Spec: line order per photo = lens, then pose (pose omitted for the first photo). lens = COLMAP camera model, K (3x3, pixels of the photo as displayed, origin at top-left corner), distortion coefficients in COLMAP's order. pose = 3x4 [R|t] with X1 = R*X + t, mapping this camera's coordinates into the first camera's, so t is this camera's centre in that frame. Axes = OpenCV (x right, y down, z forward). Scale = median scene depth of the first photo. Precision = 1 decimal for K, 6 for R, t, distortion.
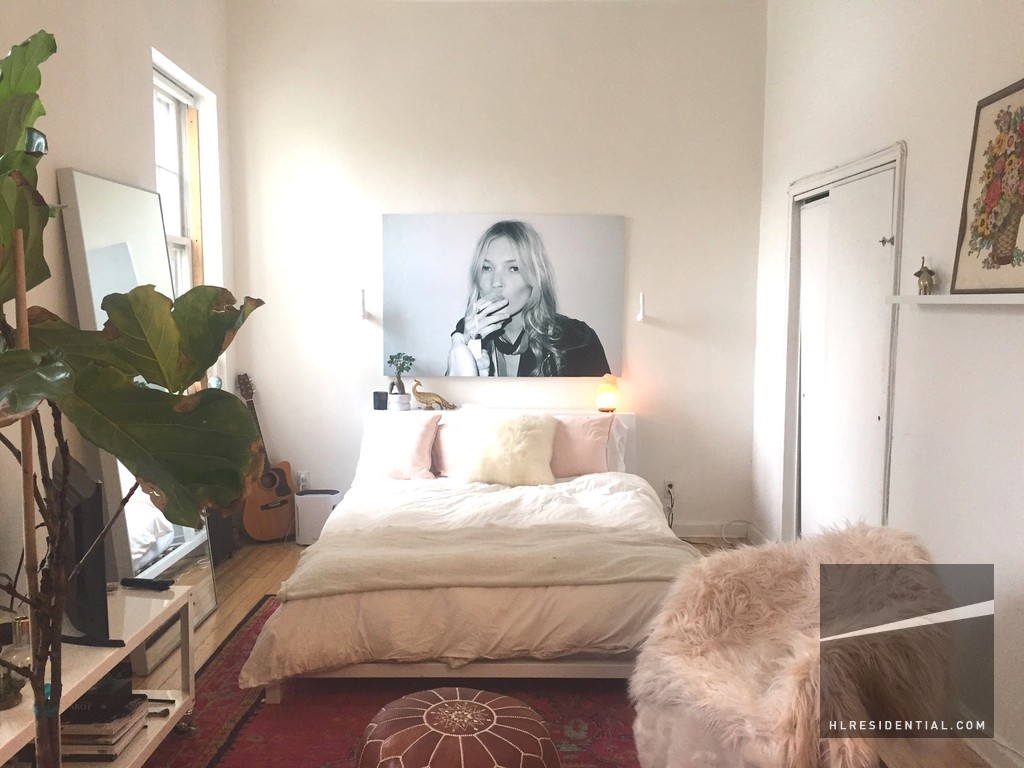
lens RADIAL K [[888.8, 0, 513.9], [0, 888.8, 381.4], [0, 0, 1]] dist [0.072137, -0.071469]
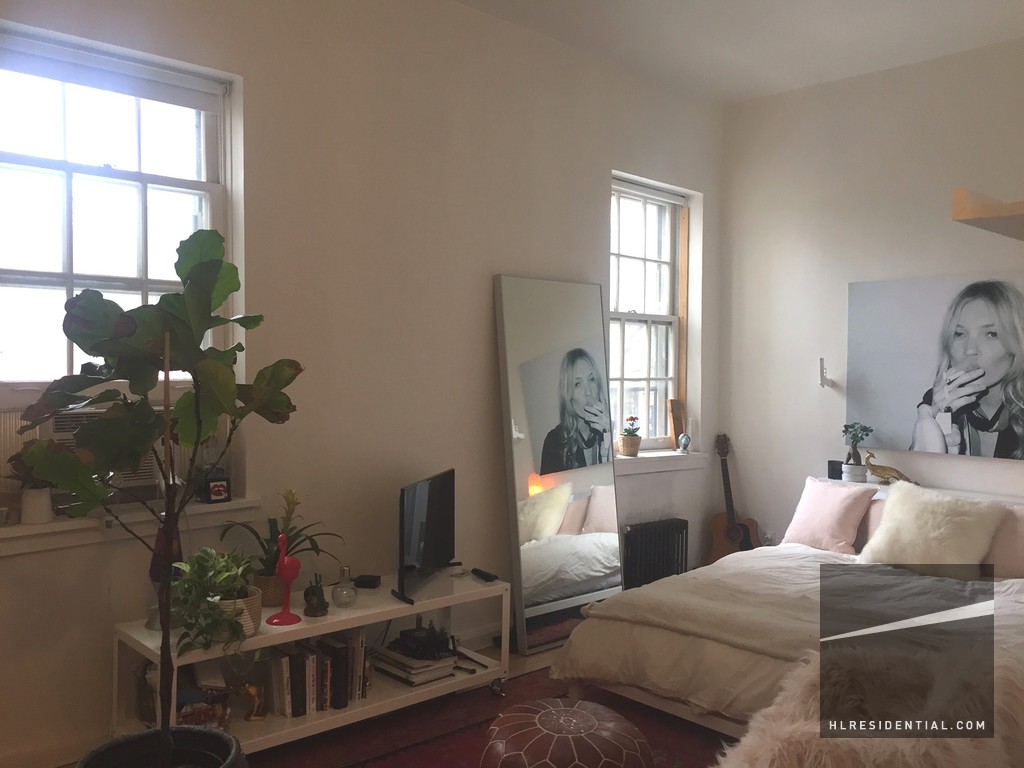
lens RADIAL K [[888.8, 0, 514.8], [0, 888.8, 385.1], [0, 0, 1]] dist [0.072137, -0.071469]
pose [[0.680210, 0.020968, -0.732717, 0.334268], [-0.074100, 0.996437, -0.040275, -0.005582], [0.729262, 0.081689, 0.679341, 0.053367]]
